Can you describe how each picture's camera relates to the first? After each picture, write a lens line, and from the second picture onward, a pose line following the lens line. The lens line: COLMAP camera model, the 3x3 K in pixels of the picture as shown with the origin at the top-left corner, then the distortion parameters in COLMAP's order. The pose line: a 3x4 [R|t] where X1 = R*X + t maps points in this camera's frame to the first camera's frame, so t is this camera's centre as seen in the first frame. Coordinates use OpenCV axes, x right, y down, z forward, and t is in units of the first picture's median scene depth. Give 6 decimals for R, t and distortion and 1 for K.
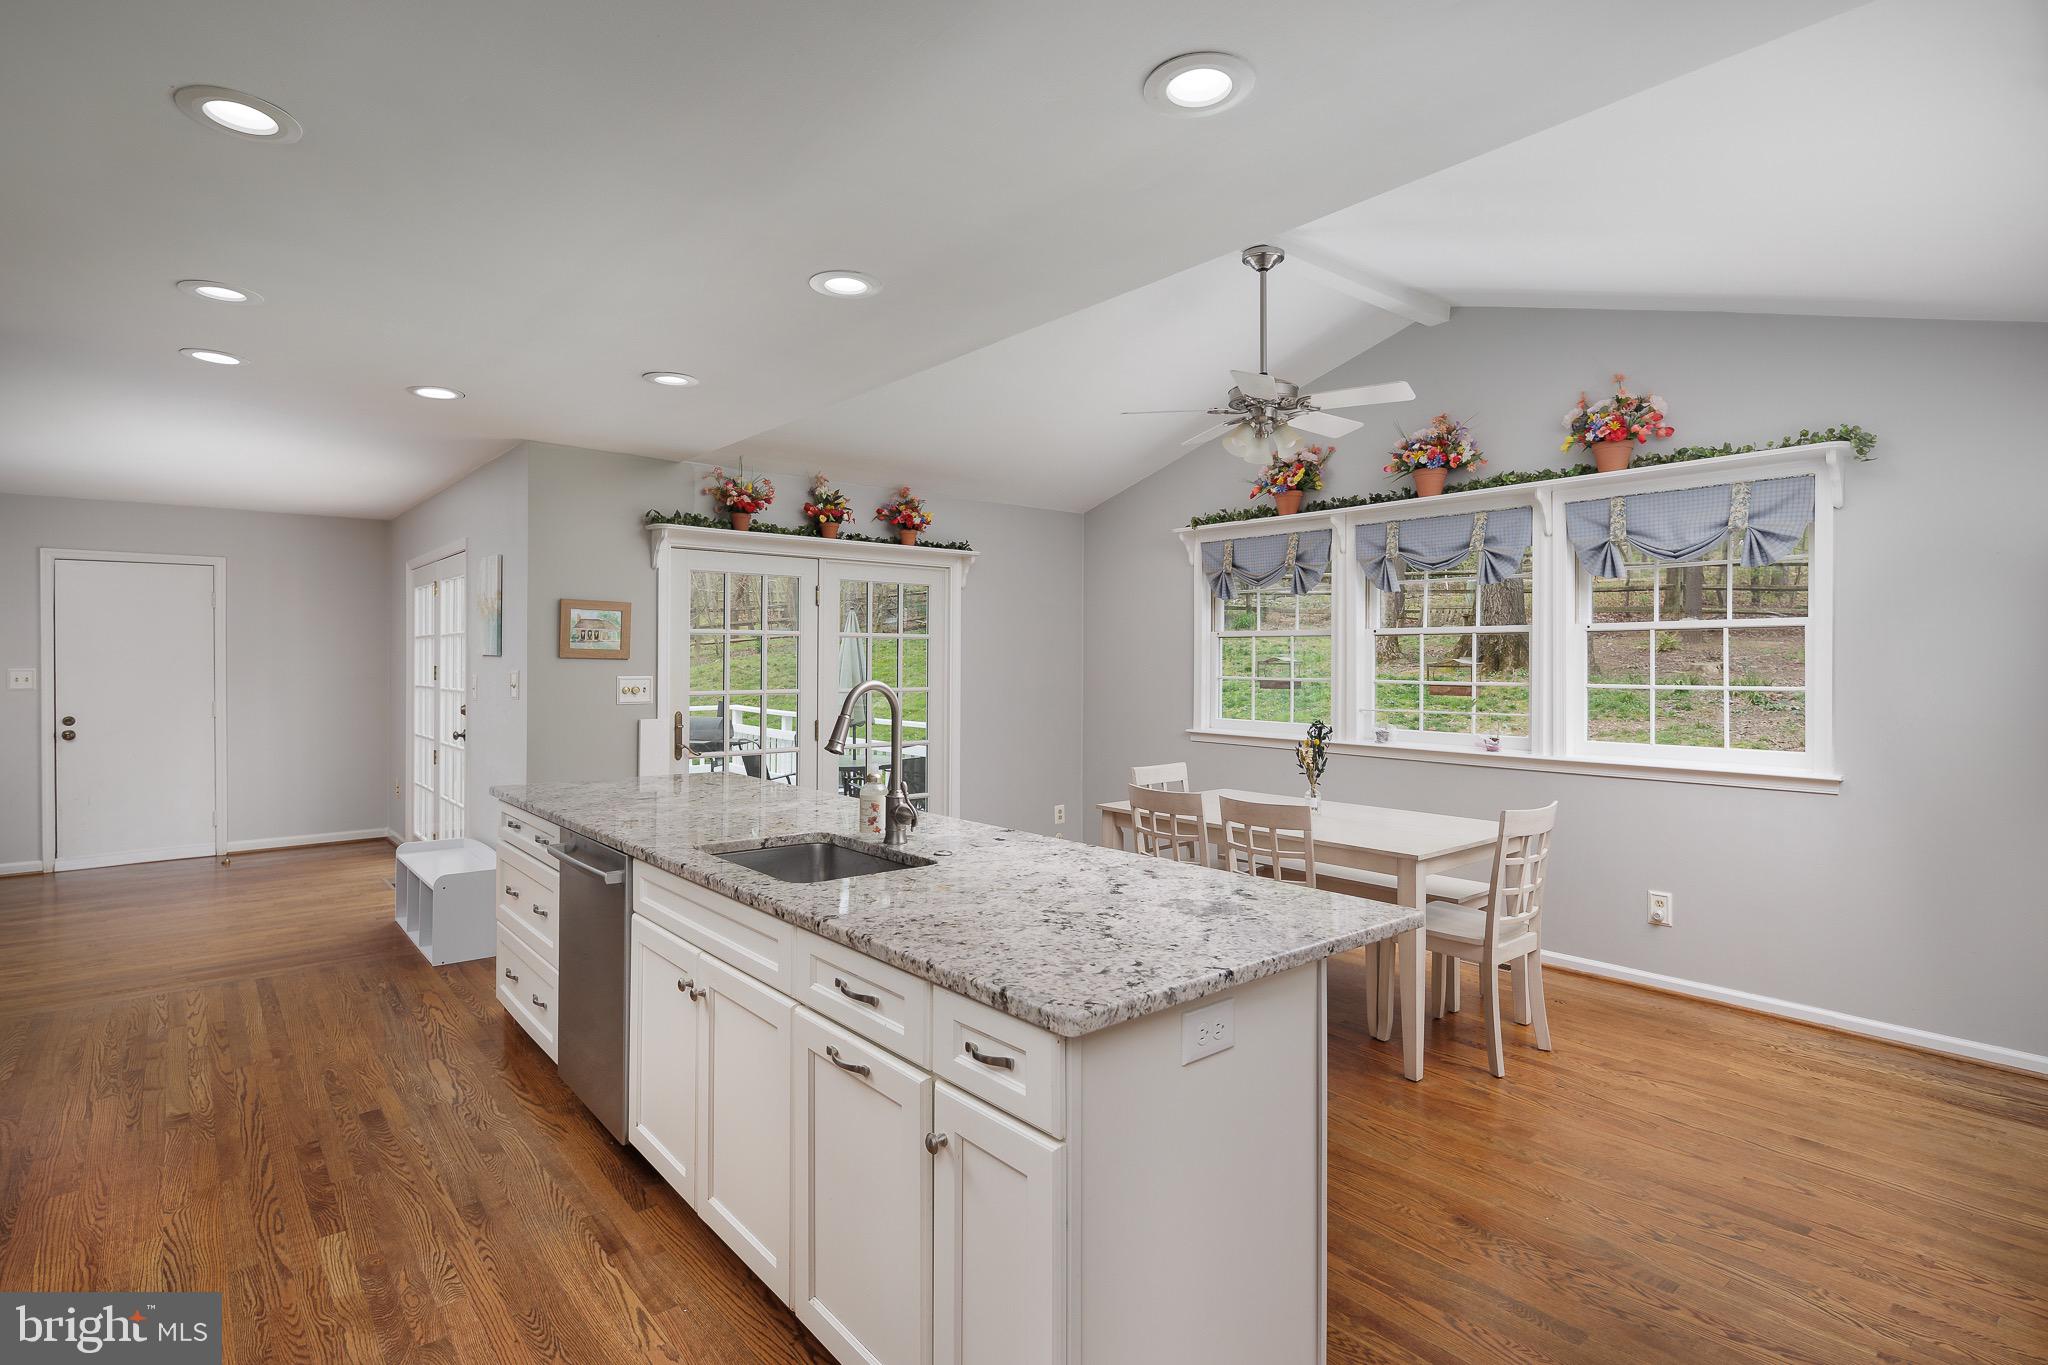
lens RADIAL K [[990.5, 0, 1005.8], [0, 990.5, 662.4], [0, 0, 1]] dist [0.008258, -0.007043]
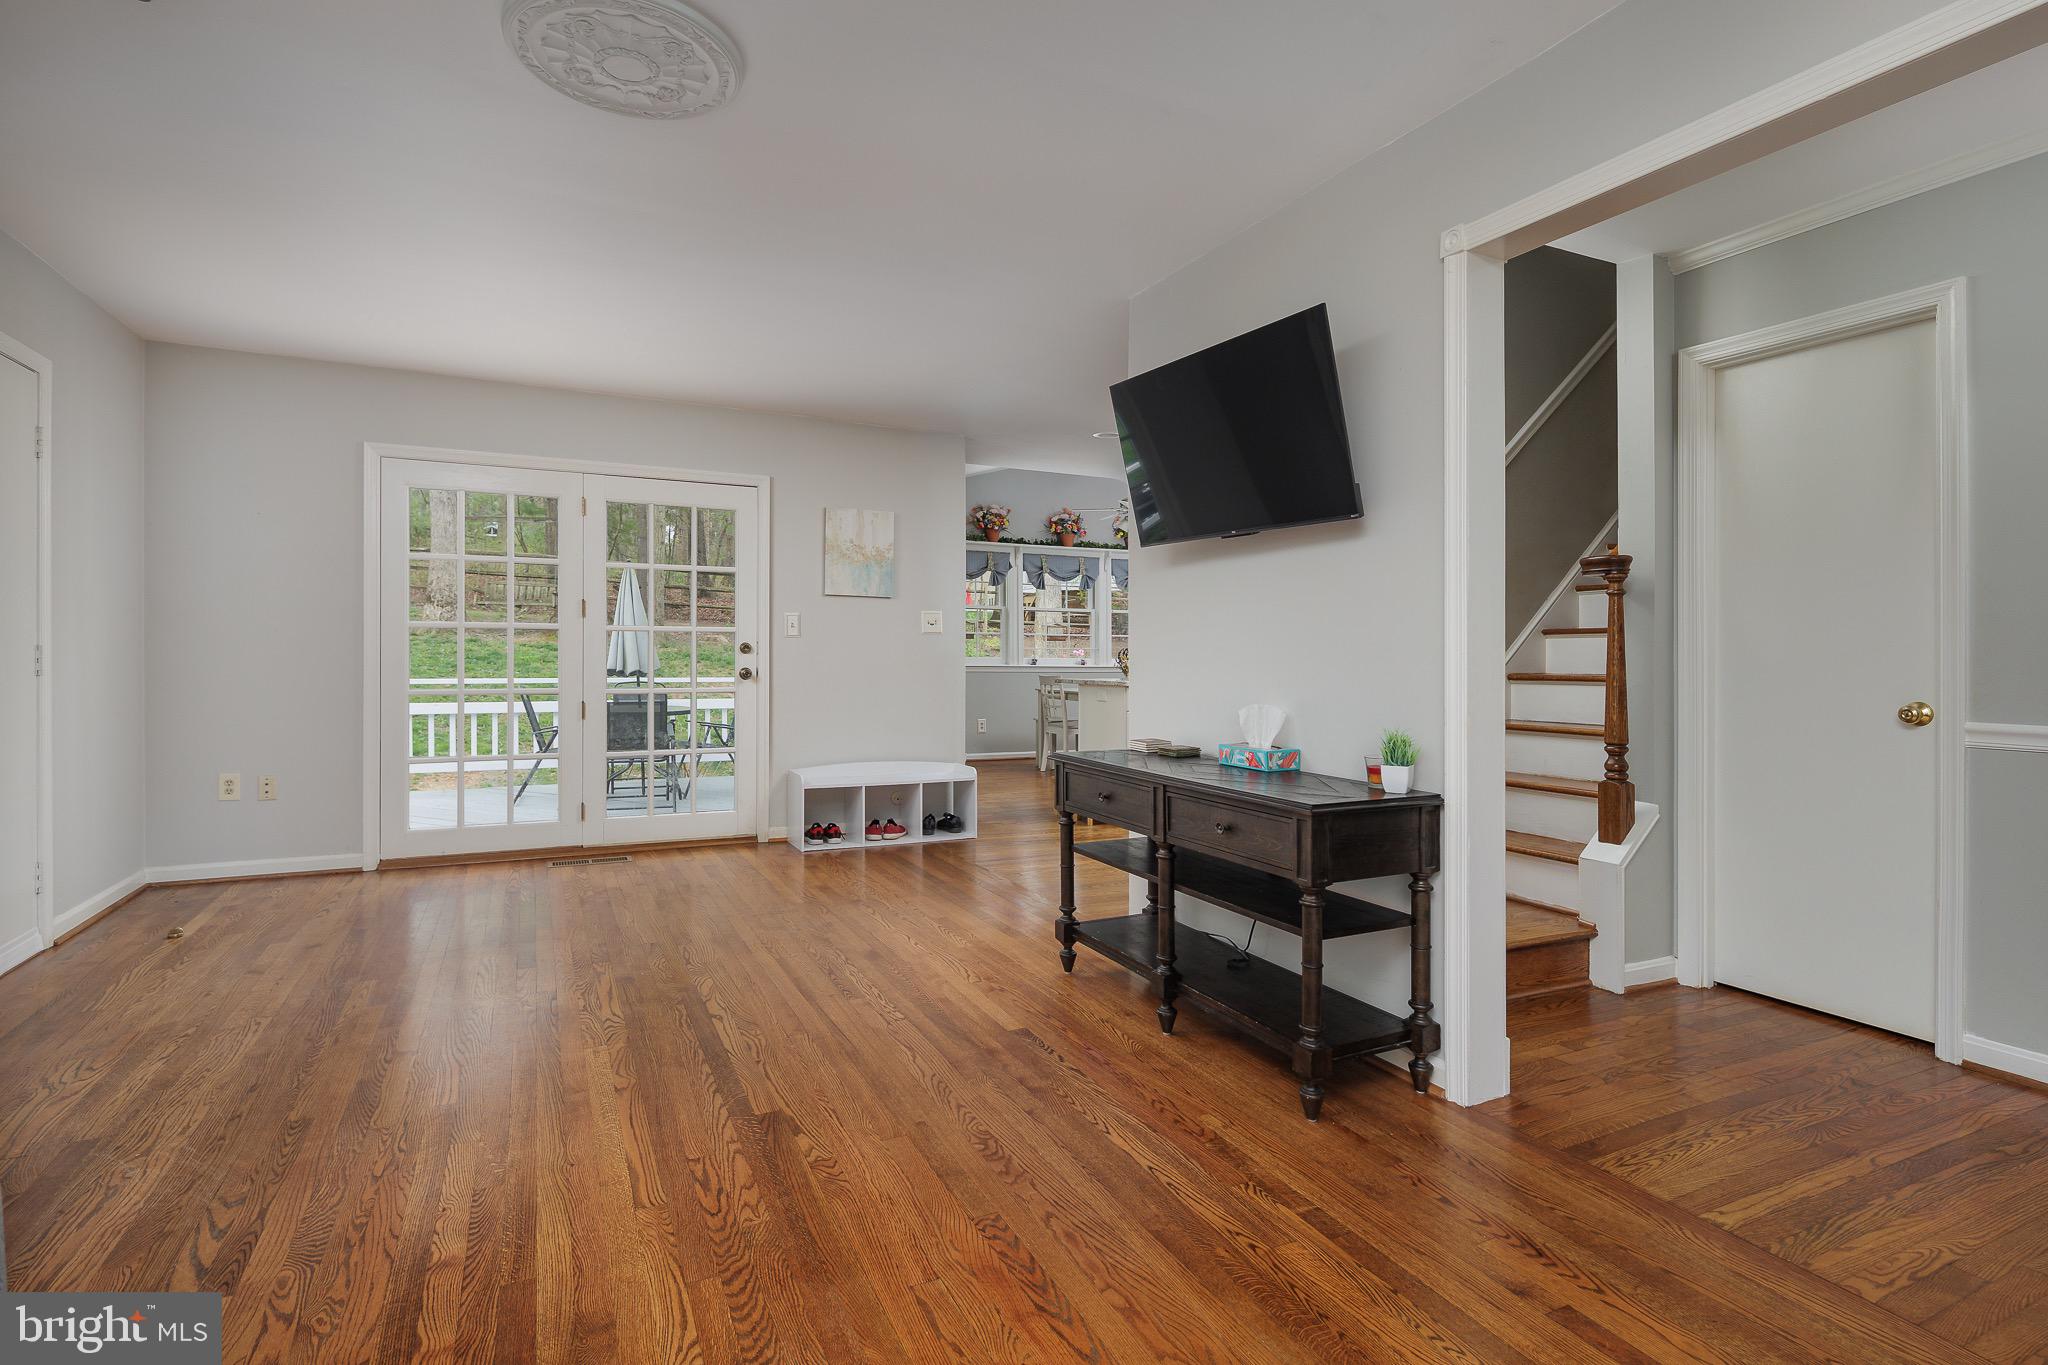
lens RADIAL K [[990.5, 0, 1023.1], [0, 990.5, 646.4], [0, 0, 1]] dist [0.008258, -0.007043]
pose [[0.246961, 0.006578, 0.969003, -1.667818], [-0.007131, 0.999962, -0.004971, 0.057191], [-0.968999, -0.005682, 0.246999, 0.576761]]
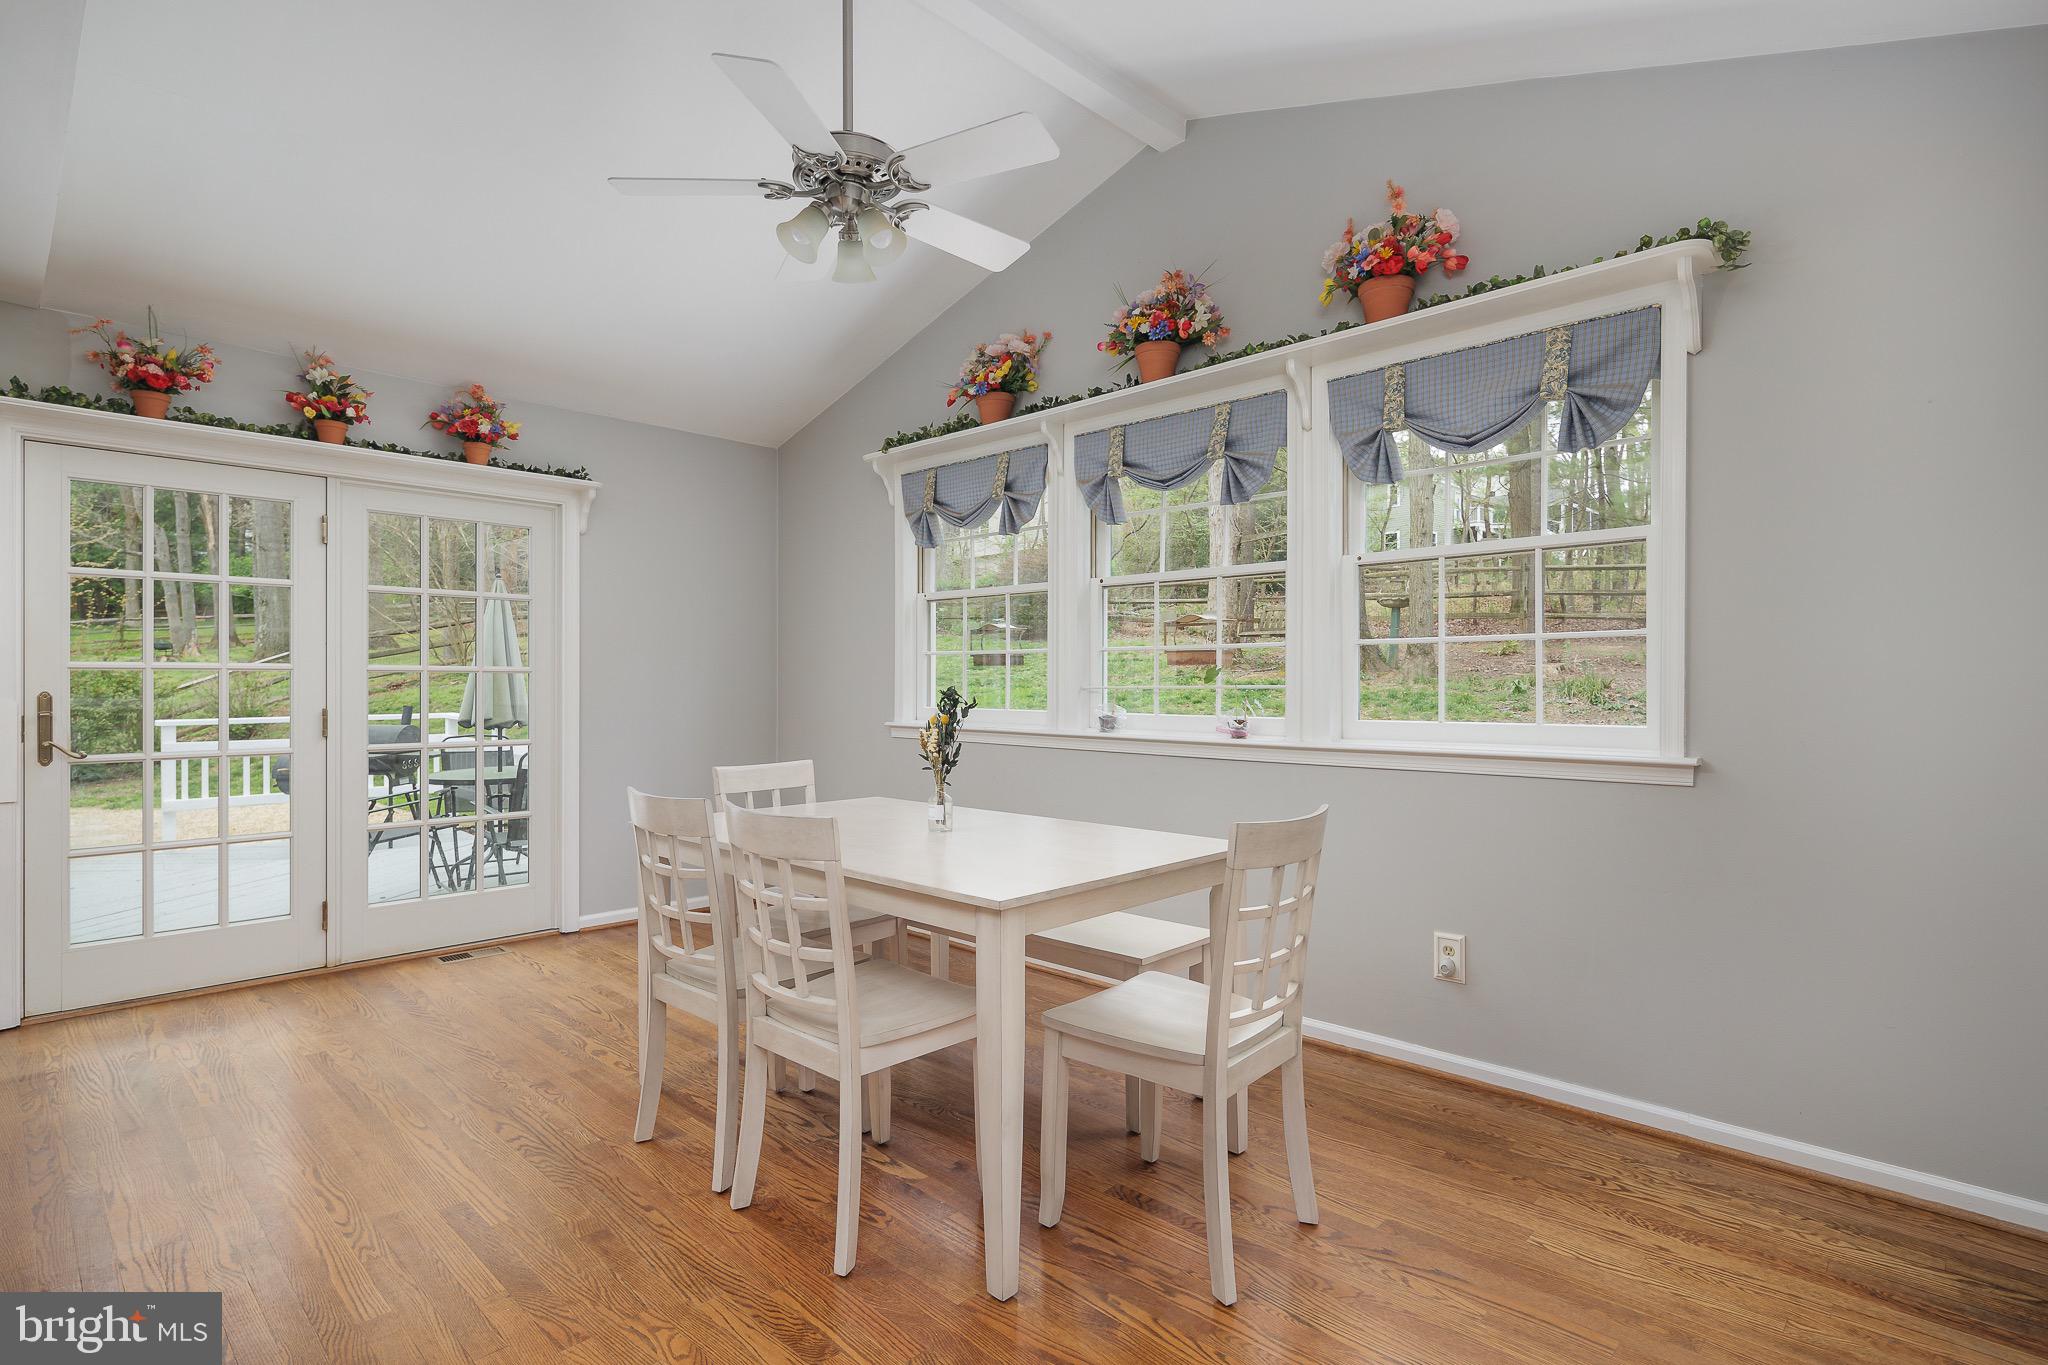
lens RADIAL K [[990.5, 0, 995.2], [0, 990.5, 692.3], [0, 0, 1]] dist [0.008258, -0.007043]
pose [[0.995062, -0.003814, 0.099187, 0.243288], [0.003167, 0.999973, 0.006679, 0.050525], [-0.099209, -0.006332, 0.995046, 0.303915]]
